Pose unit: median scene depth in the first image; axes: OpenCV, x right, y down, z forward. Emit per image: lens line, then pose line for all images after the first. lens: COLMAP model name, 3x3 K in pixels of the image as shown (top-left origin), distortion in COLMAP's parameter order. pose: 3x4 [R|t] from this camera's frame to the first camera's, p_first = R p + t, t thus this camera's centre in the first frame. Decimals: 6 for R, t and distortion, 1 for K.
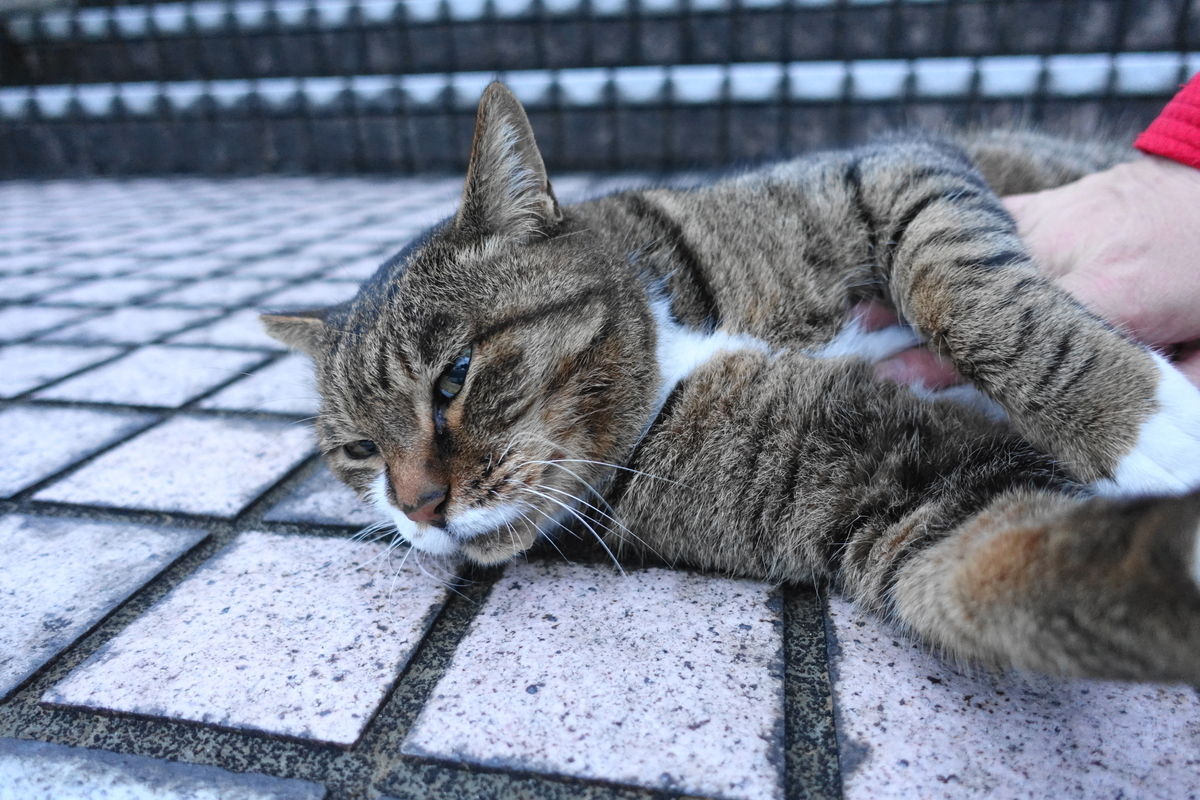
lens RADIAL K [[832.9, 0, 604.1], [0, 832.9, 398.9], [0, 0, 1]] dist [0.007081, 0.000688]
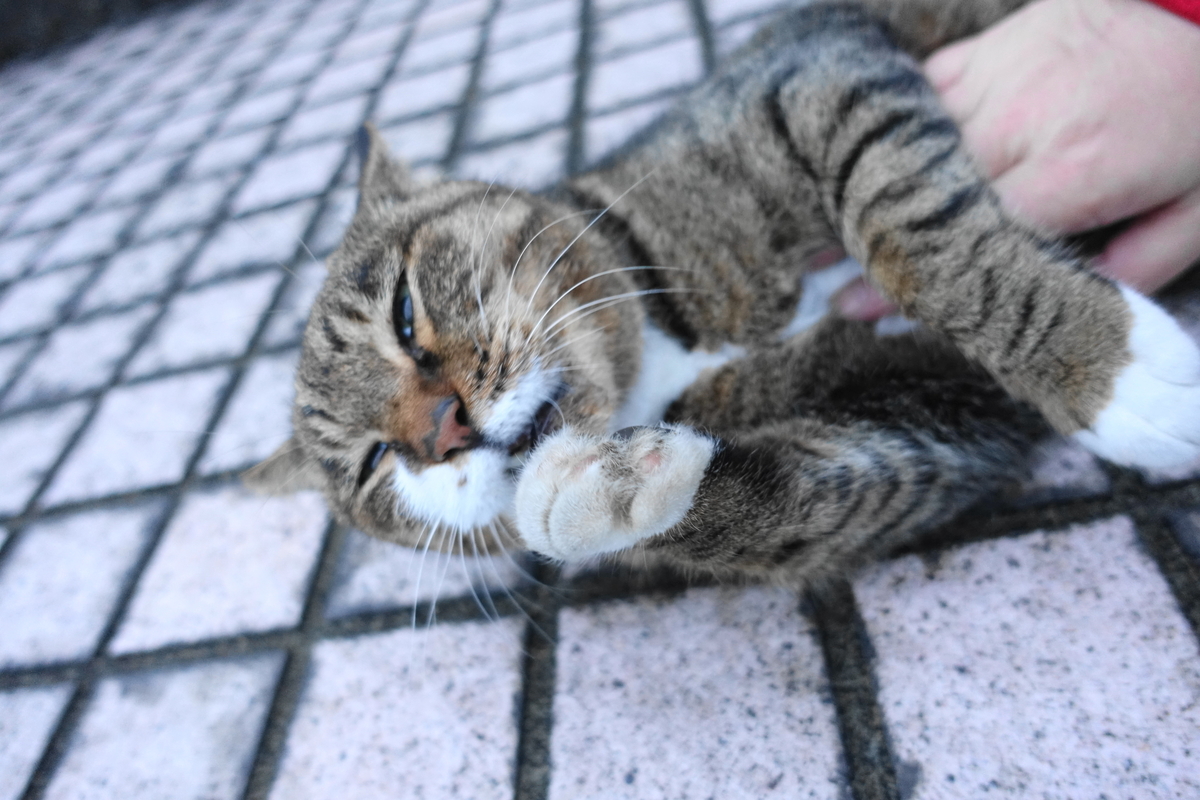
lens RADIAL K [[842.5, 0, 599.2], [0, 842.5, 400.1], [0, 0, 1]] dist [0.003368, 0.000194]
pose [[0.949736, -0.310272, -0.041640, 0.079329], [0.305304, 0.888582, 0.342362, -0.488657], [-0.069224, -0.337867, 0.938645, 0.066570]]
